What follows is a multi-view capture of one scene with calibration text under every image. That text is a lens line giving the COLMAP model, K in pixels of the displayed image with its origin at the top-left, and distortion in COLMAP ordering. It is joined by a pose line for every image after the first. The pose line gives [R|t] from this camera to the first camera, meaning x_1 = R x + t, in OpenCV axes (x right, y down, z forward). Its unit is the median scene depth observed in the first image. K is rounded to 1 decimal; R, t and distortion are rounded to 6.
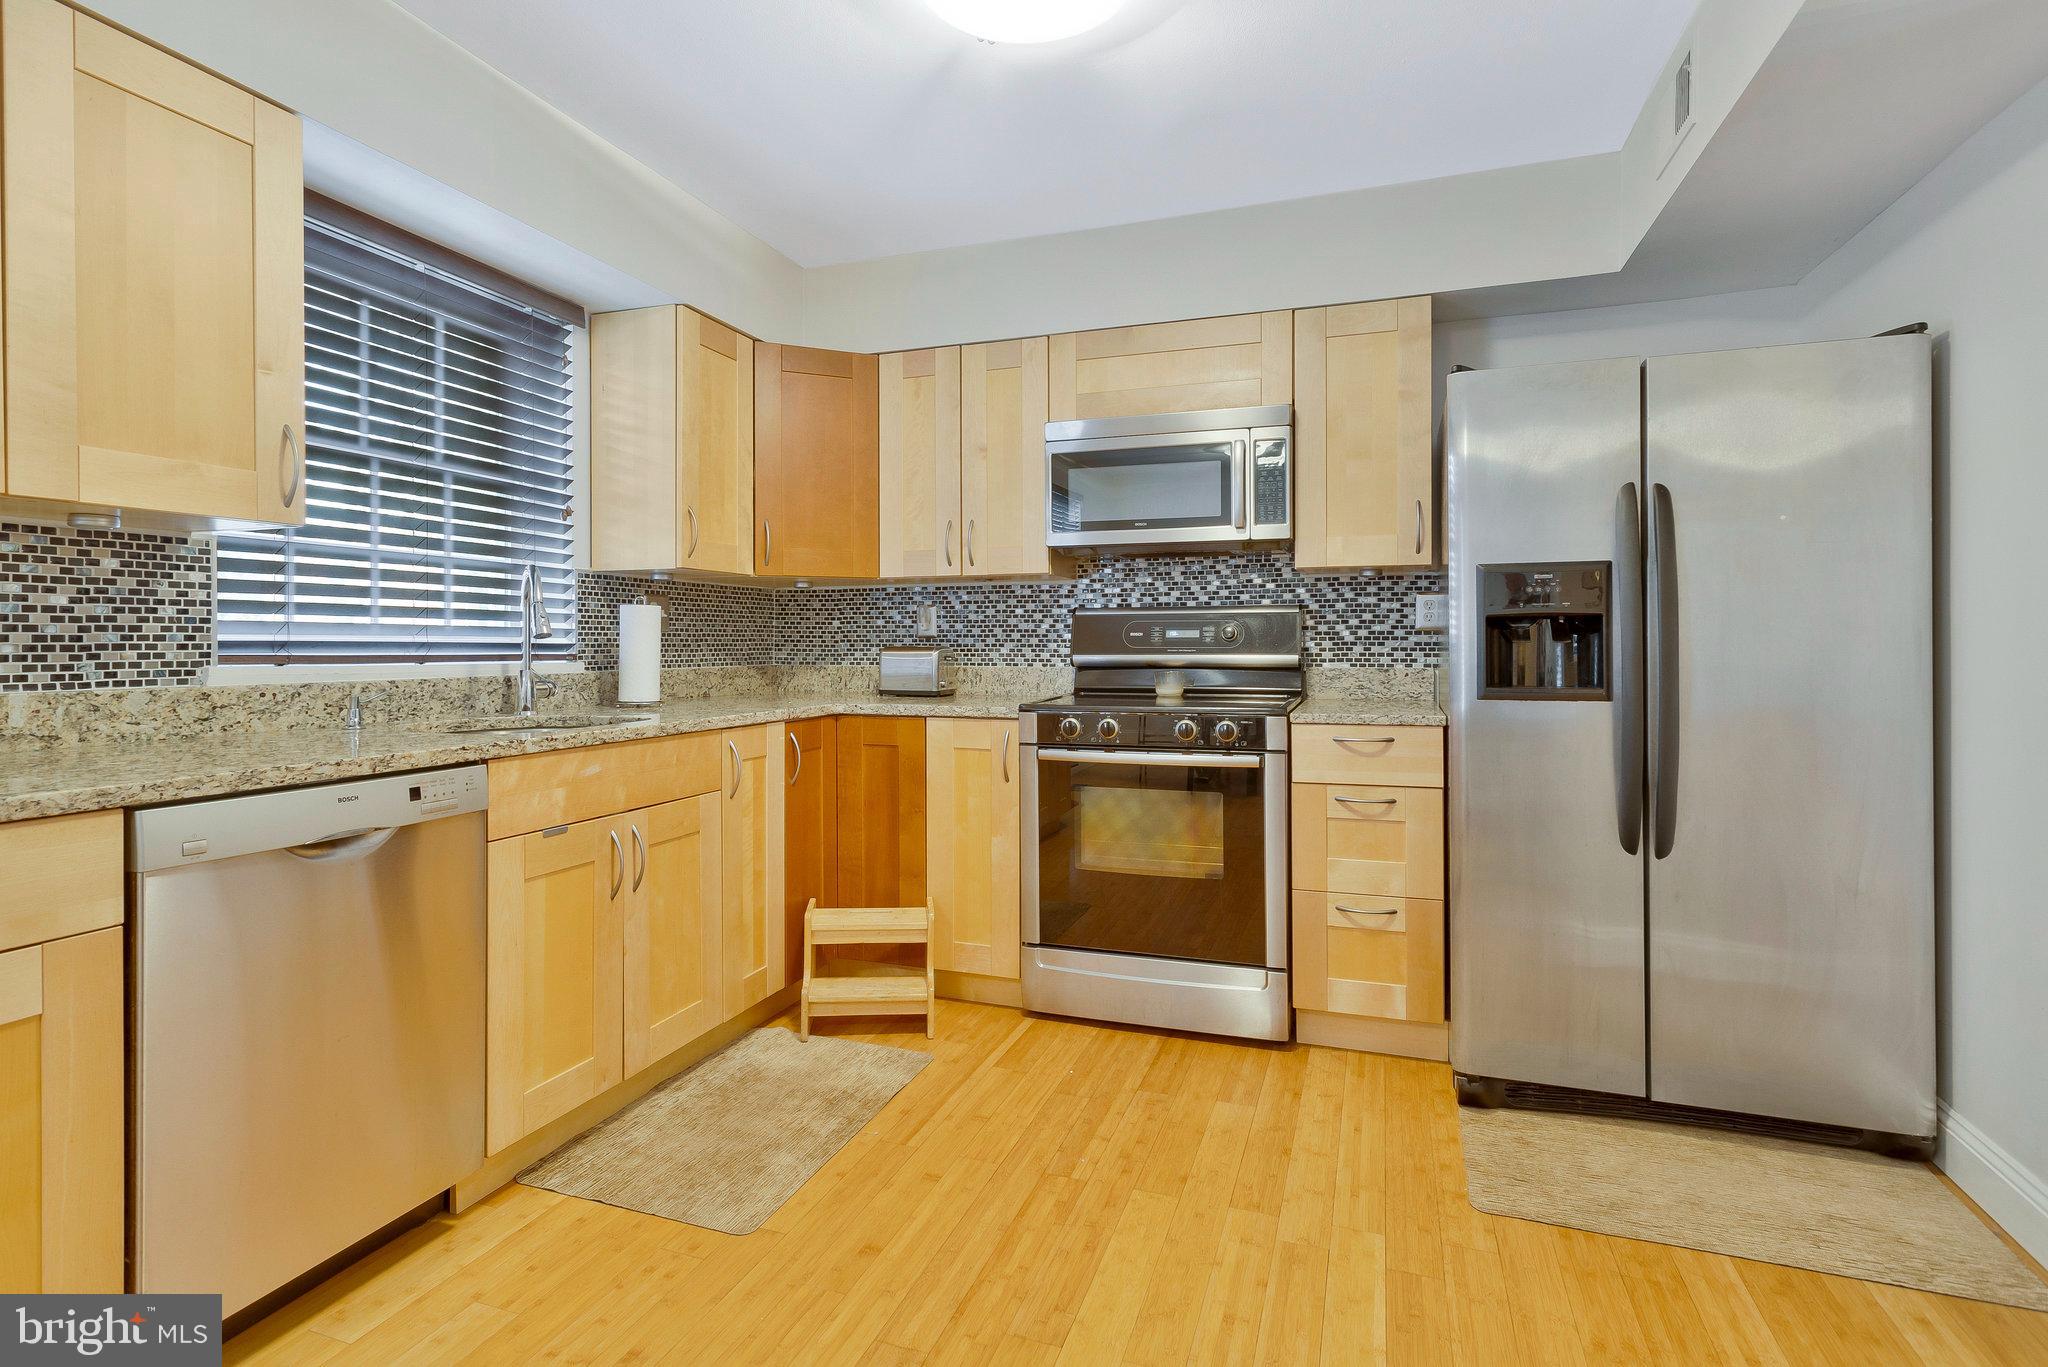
lens RADIAL K [[1020.9, 0, 1015.5], [0, 1020.9, 661.3], [0, 0, 1]] dist [0.015360, 0.000668]
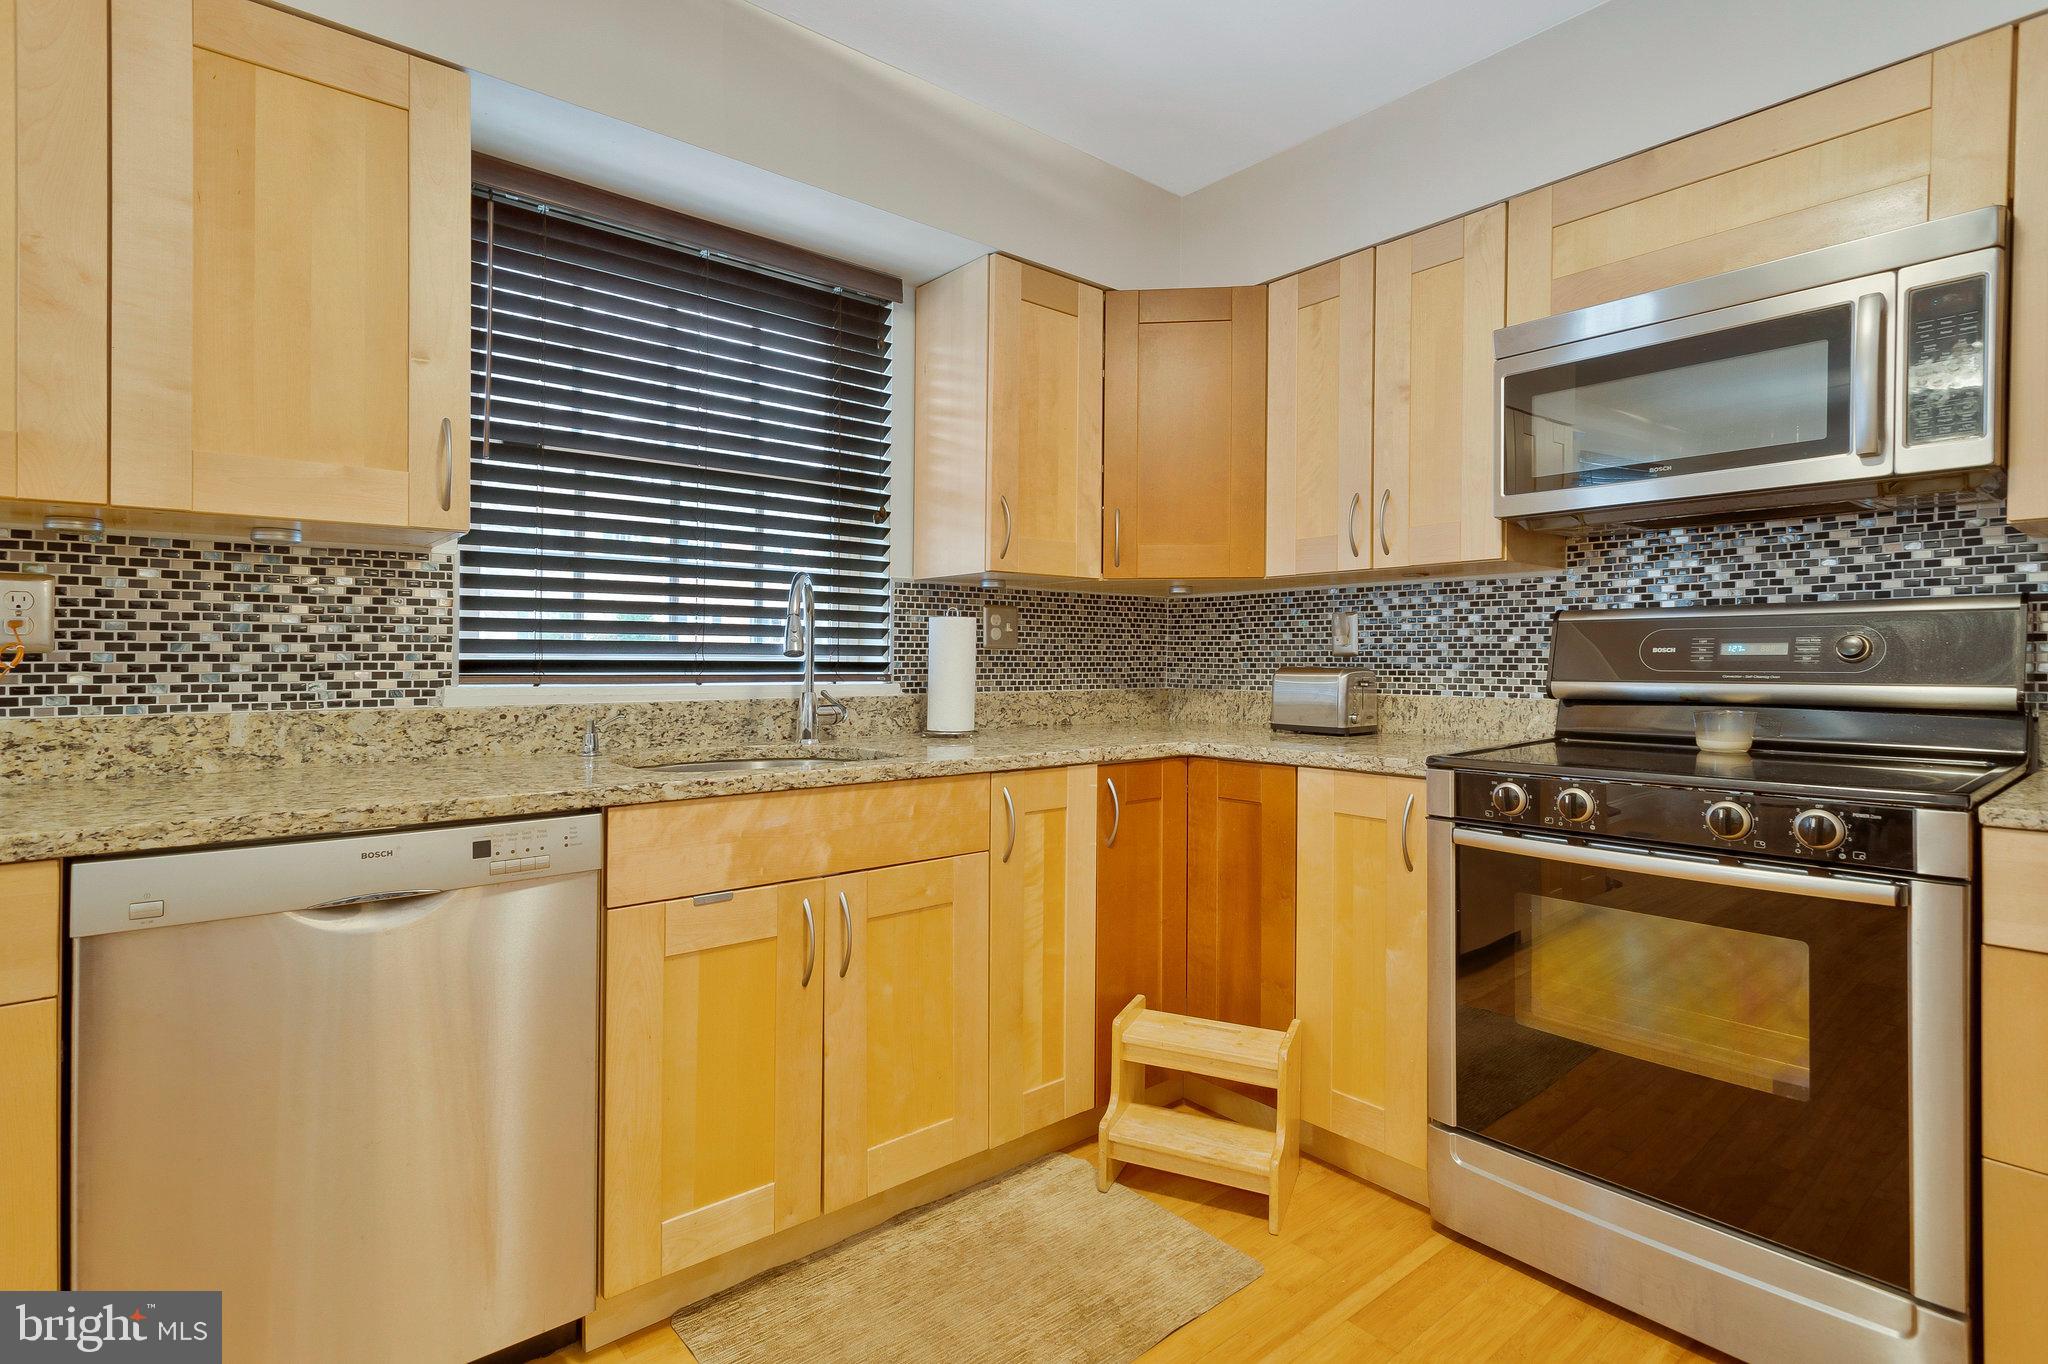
lens RADIAL K [[1010.7, 0, 1019.8], [0, 1010.7, 676.4], [0, 0, 1]] dist [0.017243, 0.000489]
pose [[0.862651, 0.010150, -0.505697, 0.115956], [-0.011024, 0.999938, 0.001264, -0.008343], [0.505679, 0.004484, 0.862710, 0.323186]]
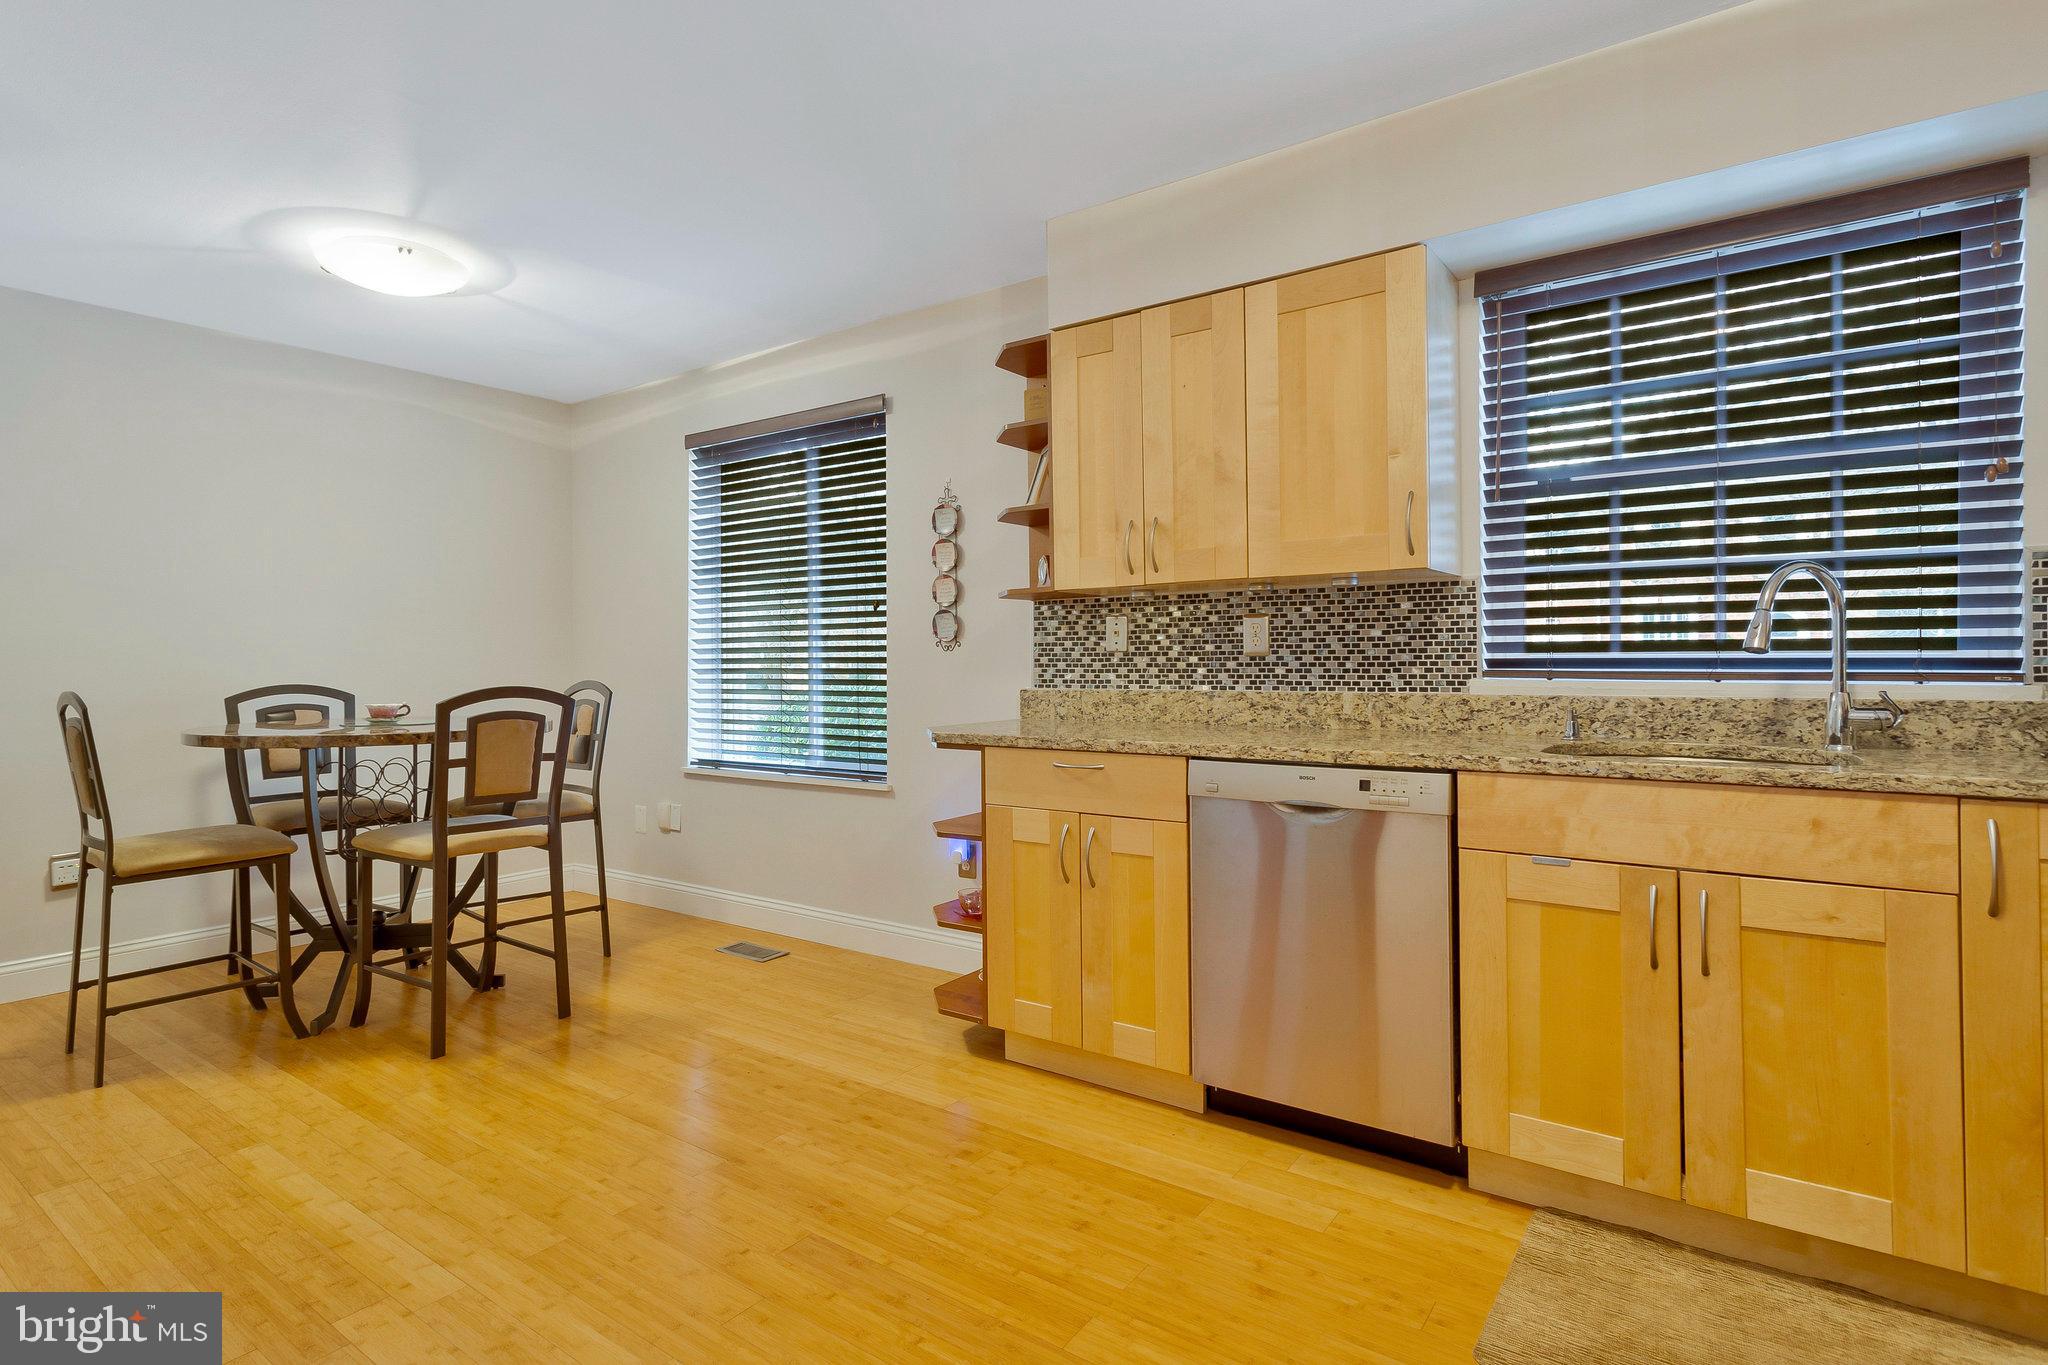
lens RADIAL K [[1056.1, 0, 1013.6], [0, 1056.1, 654.9], [0, 0, 1]] dist [-0.000602, 0.000046]
pose [[-0.278585, -0.000905, -0.960411, 0.458934], [-0.009491, 0.999953, 0.001810, -0.015516], [0.960365, 0.009620, -0.278581, 0.586438]]
